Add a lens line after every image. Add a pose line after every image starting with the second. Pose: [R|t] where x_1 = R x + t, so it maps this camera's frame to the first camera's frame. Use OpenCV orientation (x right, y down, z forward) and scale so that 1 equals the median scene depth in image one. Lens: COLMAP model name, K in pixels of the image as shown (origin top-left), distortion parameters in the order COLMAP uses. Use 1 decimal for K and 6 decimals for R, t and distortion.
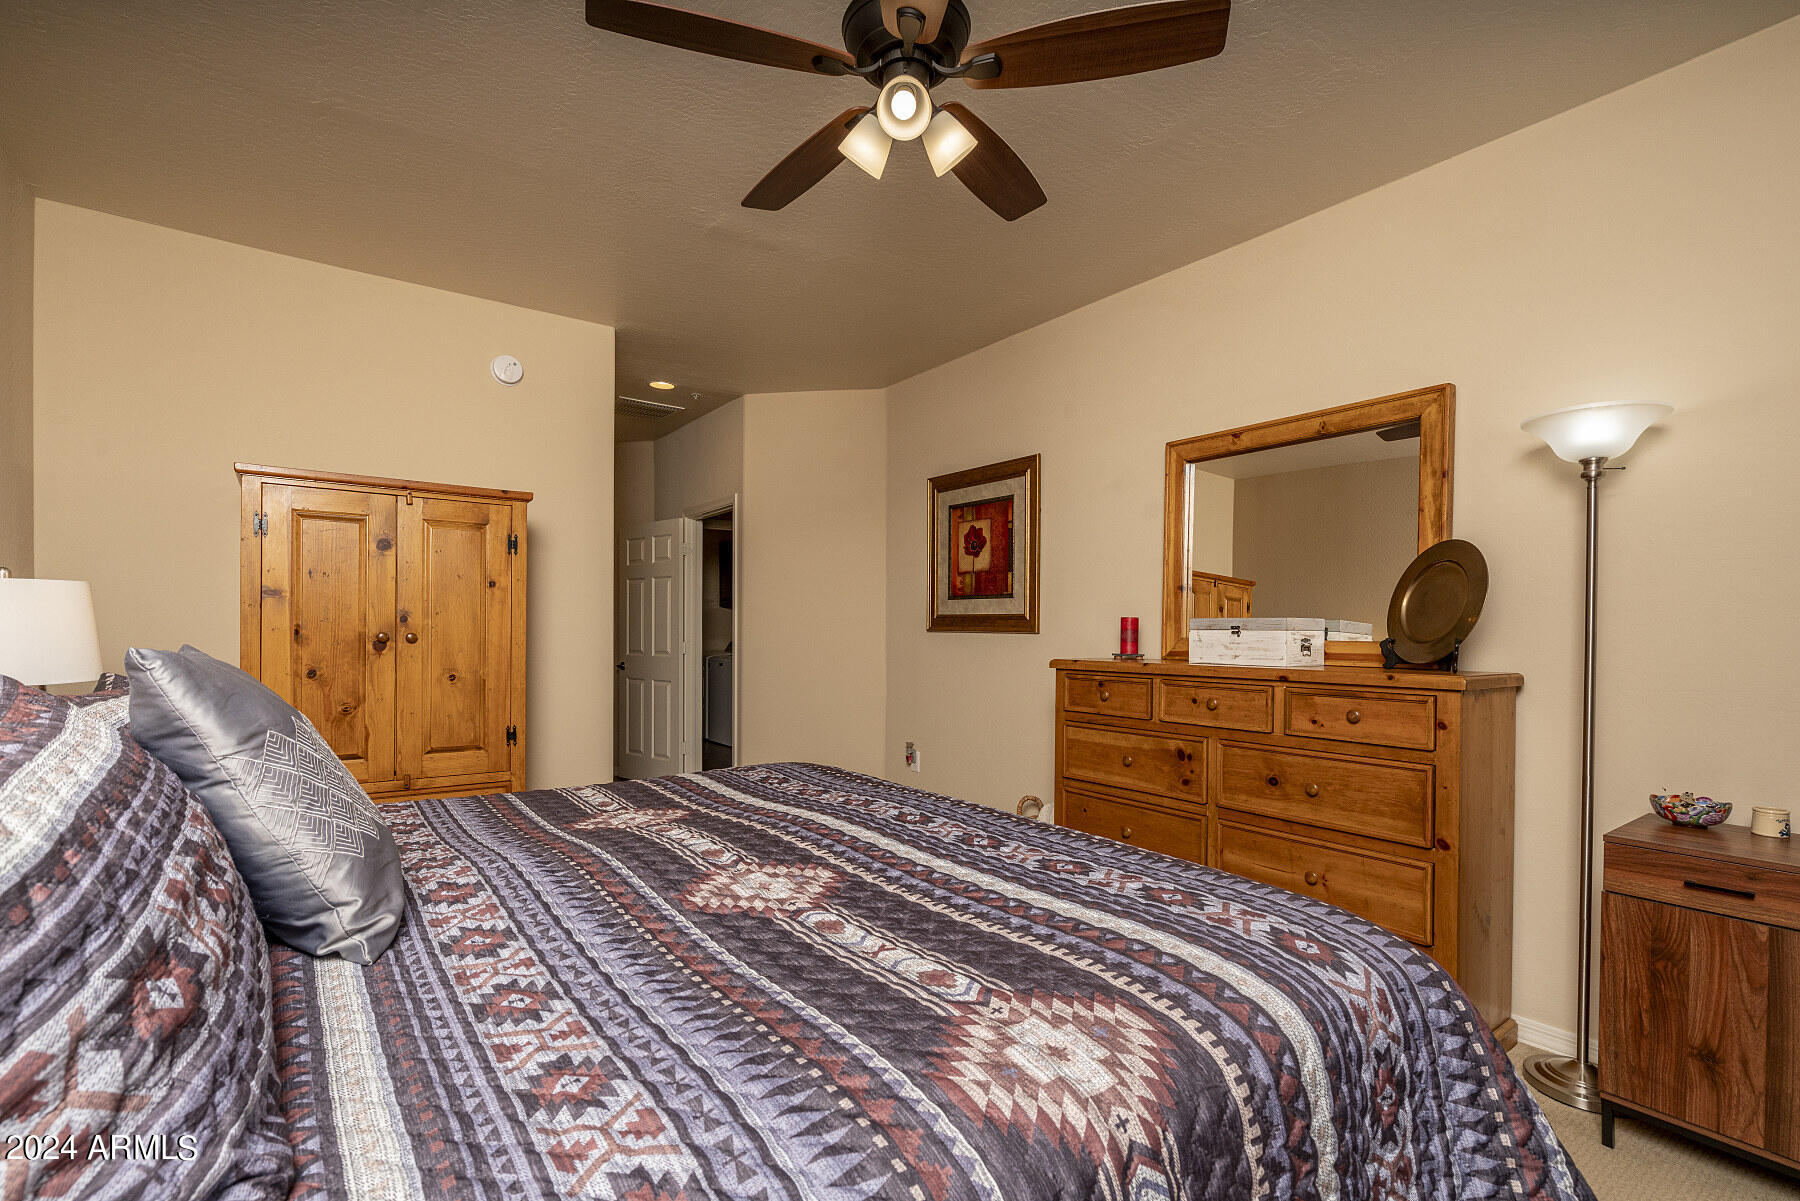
lens RADIAL K [[814.6, 0, 889.1], [0, 814.6, 641.6], [0, 0, 1]] dist [-0.011642, 0.002086]
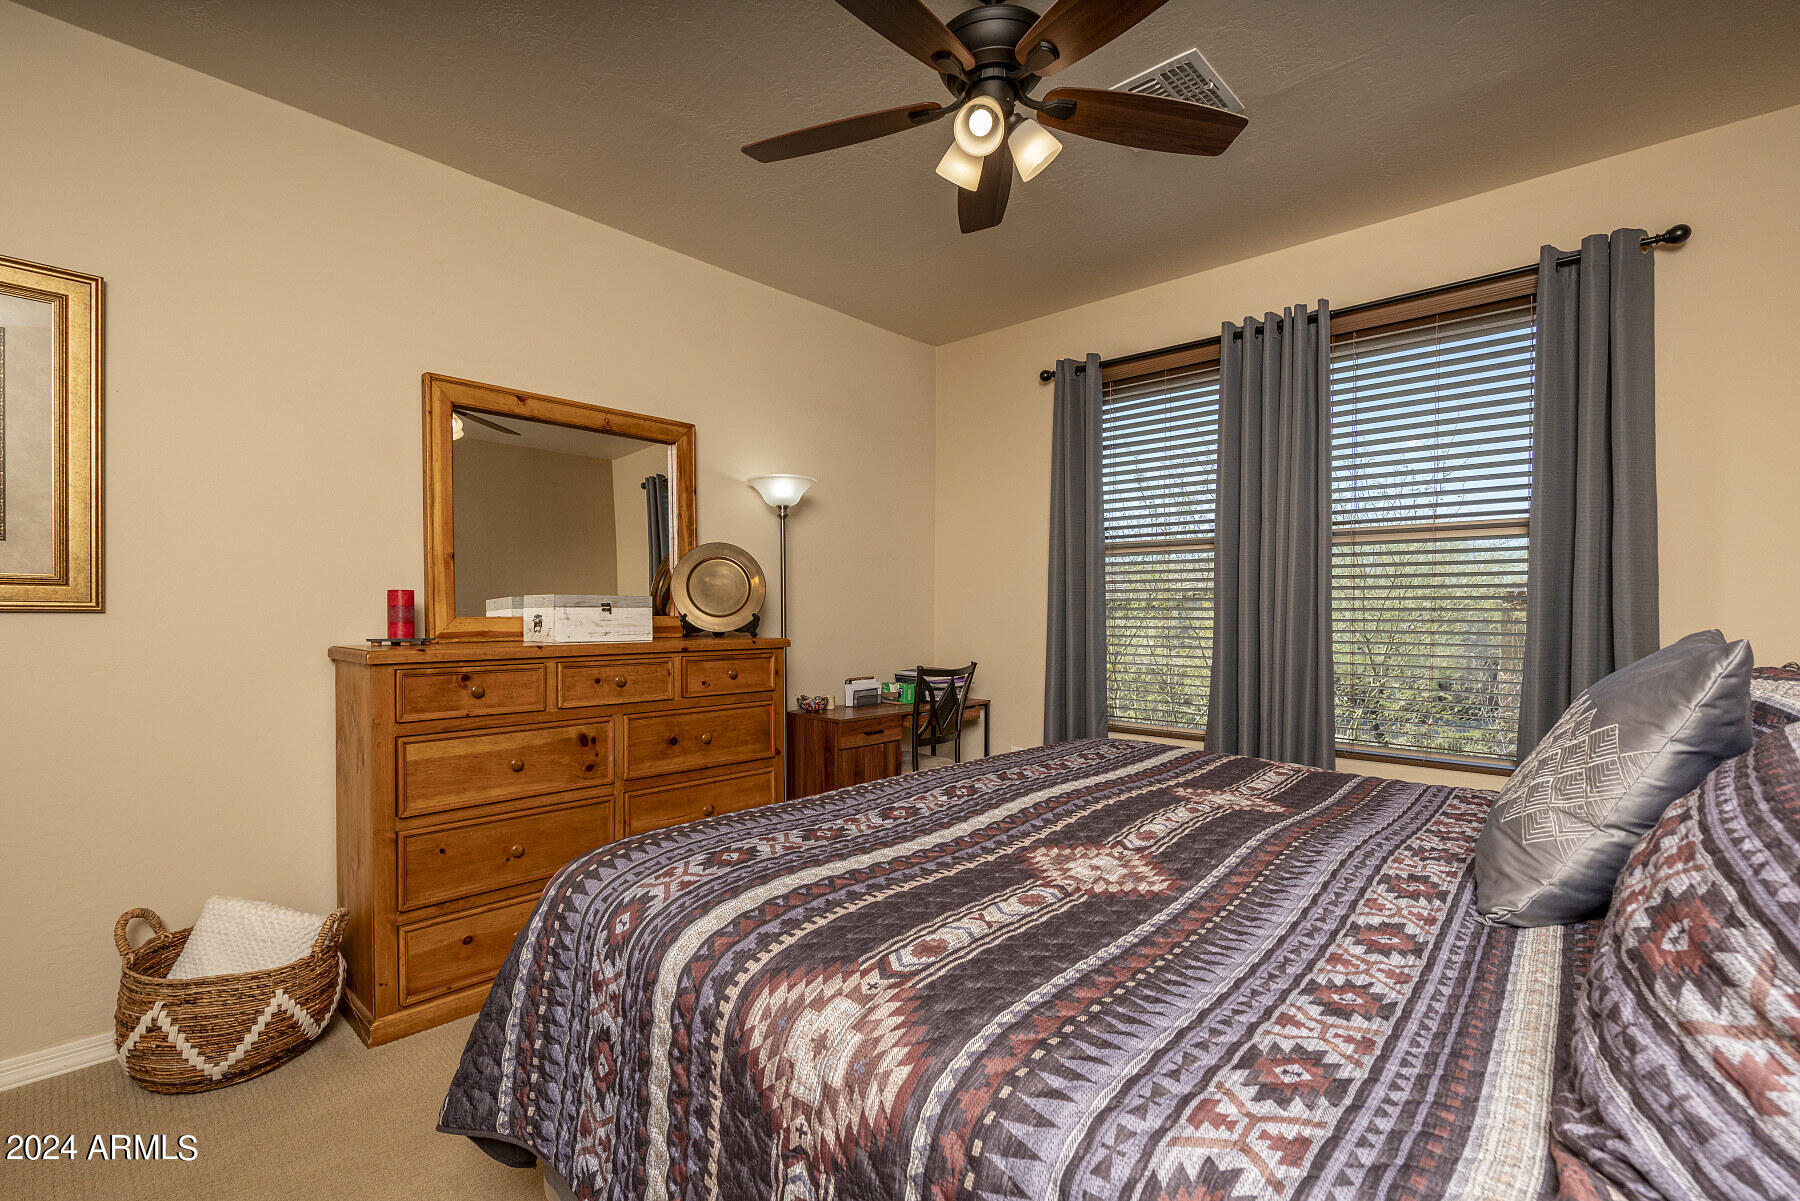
lens RADIAL K [[814.6, 0, 898.3], [0, 814.6, 612.1], [0, 0, 1]] dist [-0.011642, 0.002086]
pose [[-0.191472, -0.009819, 0.981449, -0.673906], [0.011063, 0.999865, 0.012162, -0.017115], [-0.981436, 0.013186, -0.191337, 0.881536]]
